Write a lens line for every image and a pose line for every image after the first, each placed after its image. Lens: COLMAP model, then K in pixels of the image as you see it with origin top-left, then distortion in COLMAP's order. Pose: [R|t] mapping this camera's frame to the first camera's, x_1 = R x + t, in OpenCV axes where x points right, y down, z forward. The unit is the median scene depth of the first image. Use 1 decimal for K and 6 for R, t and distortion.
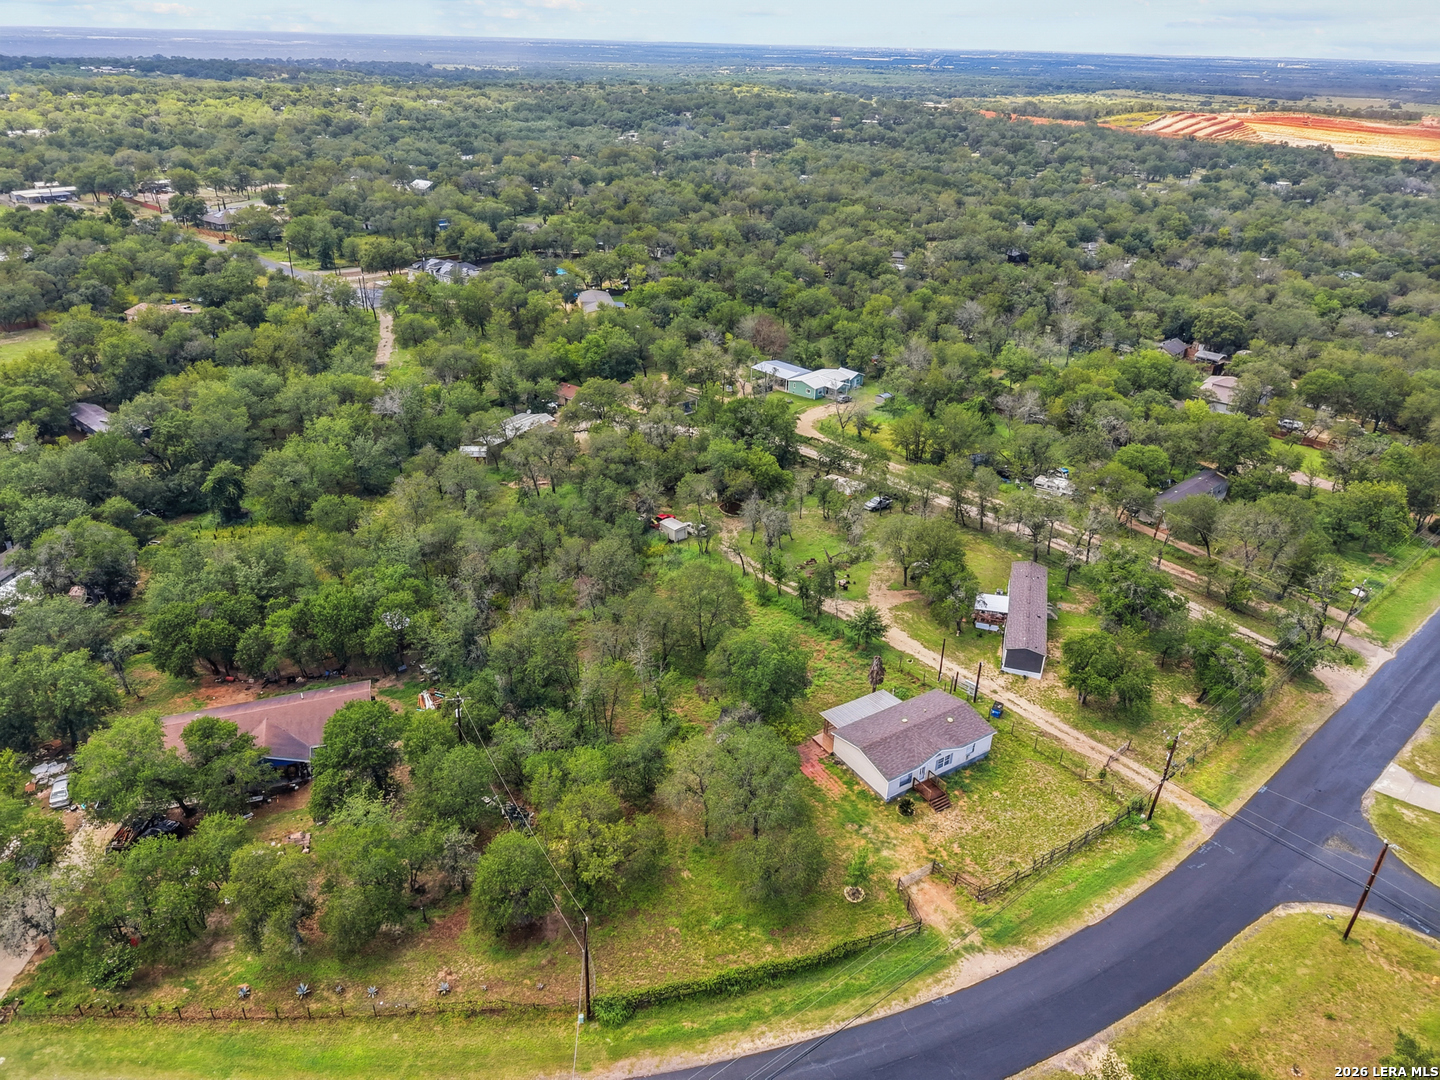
lens RADIAL K [[966.9, 0, 720.9], [0, 966.9, 537.6], [0, 0, 1]] dist [-0.000216, -0.000684]
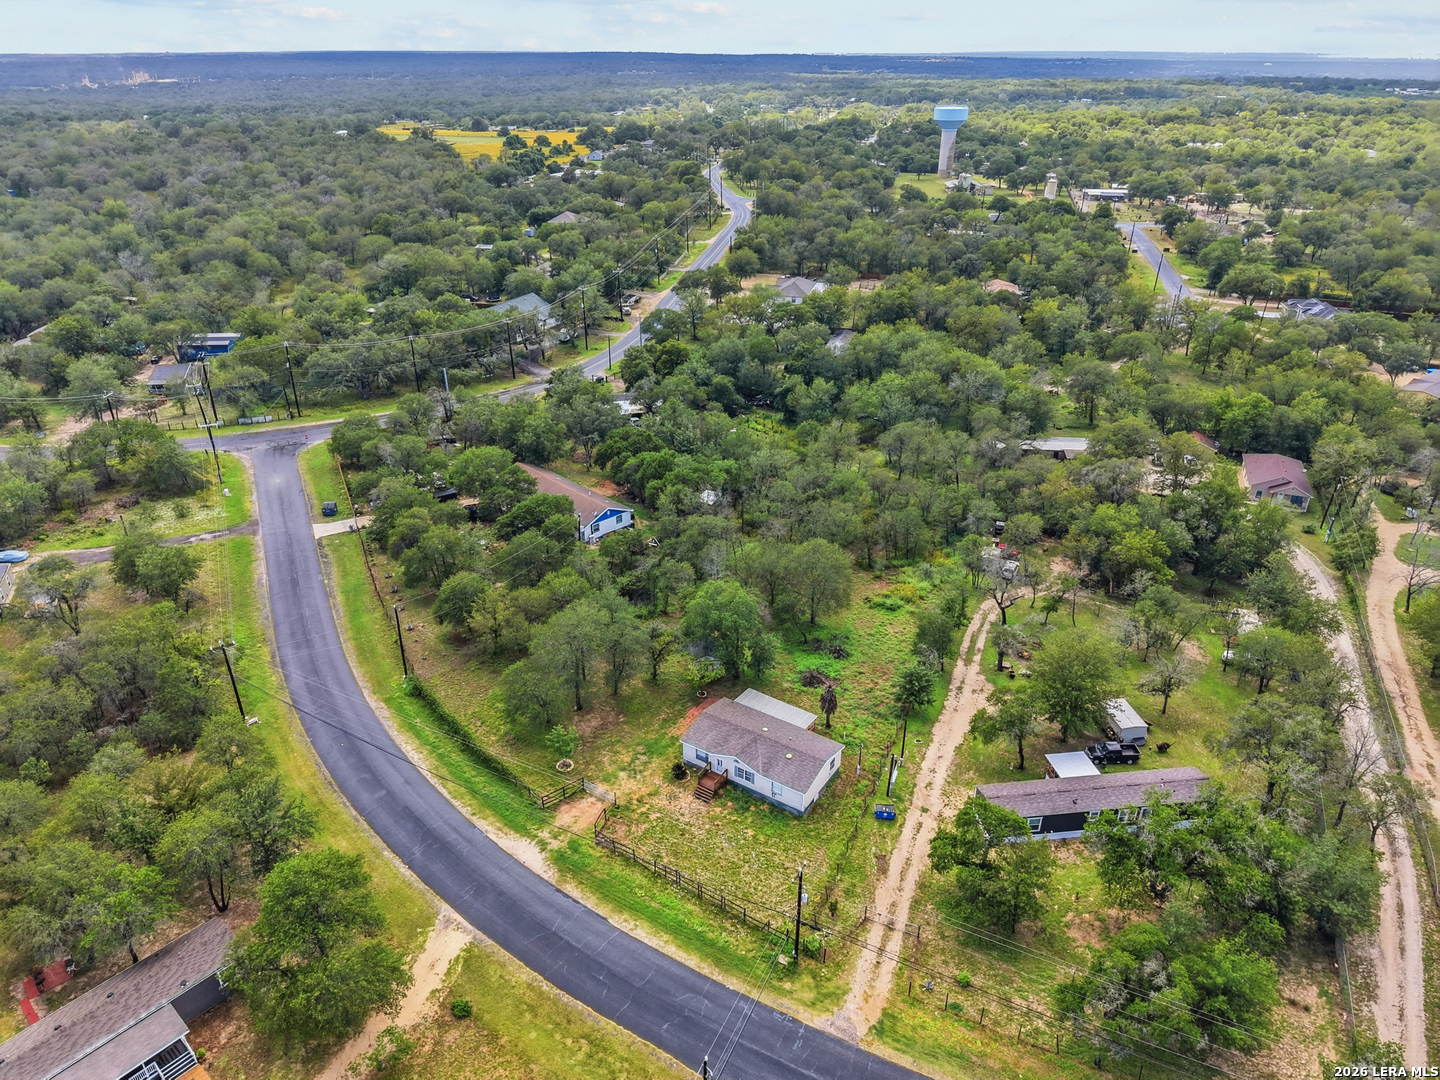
lens RADIAL K [[966.9, 0, 713.8], [0, 966.9, 540.2], [0, 0, 1]] dist [-0.000216, -0.000684]
pose [[0.409276, 0.398179, -0.820943, 1.129543], [-0.407563, 0.884781, 0.225954, -0.235069], [0.816324, 0.242109, 0.524403, 0.469319]]
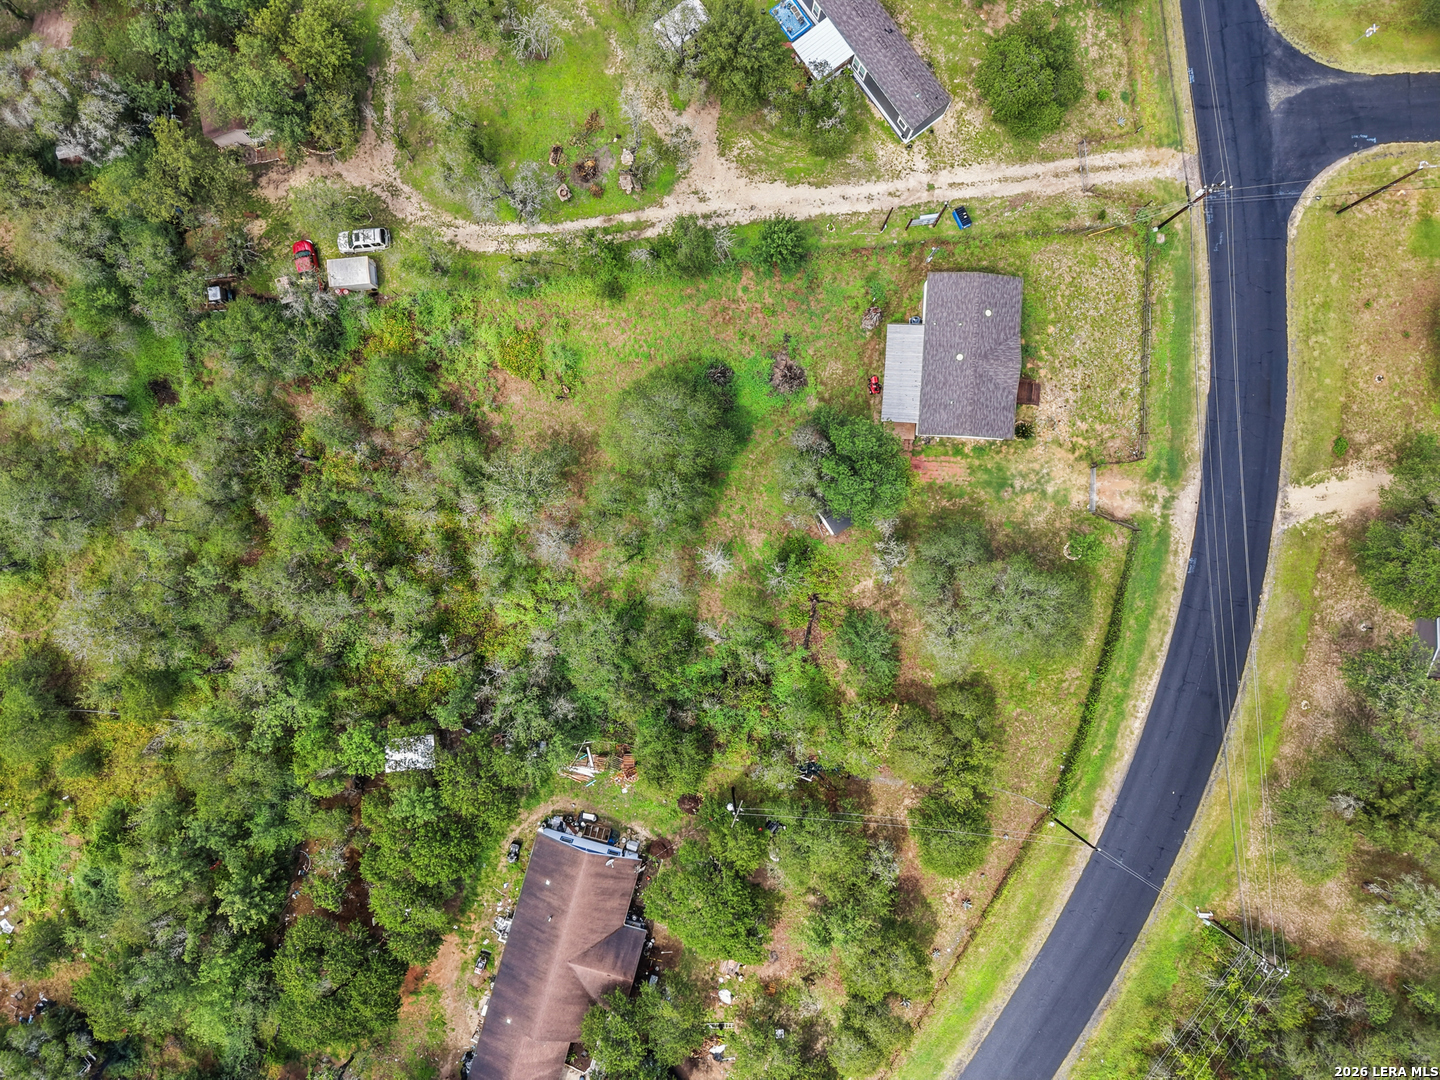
lens RADIAL K [[966.9, 0, 719.3], [0, 966.9, 541.2], [0, 0, 1]] dist [-0.000216, -0.000684]
pose [[0.586467, -0.809954, -0.005485, -0.083251], [0.367409, 0.259985, 0.892983, -0.775617], [-0.721850, -0.525721, 0.450057, 0.833539]]
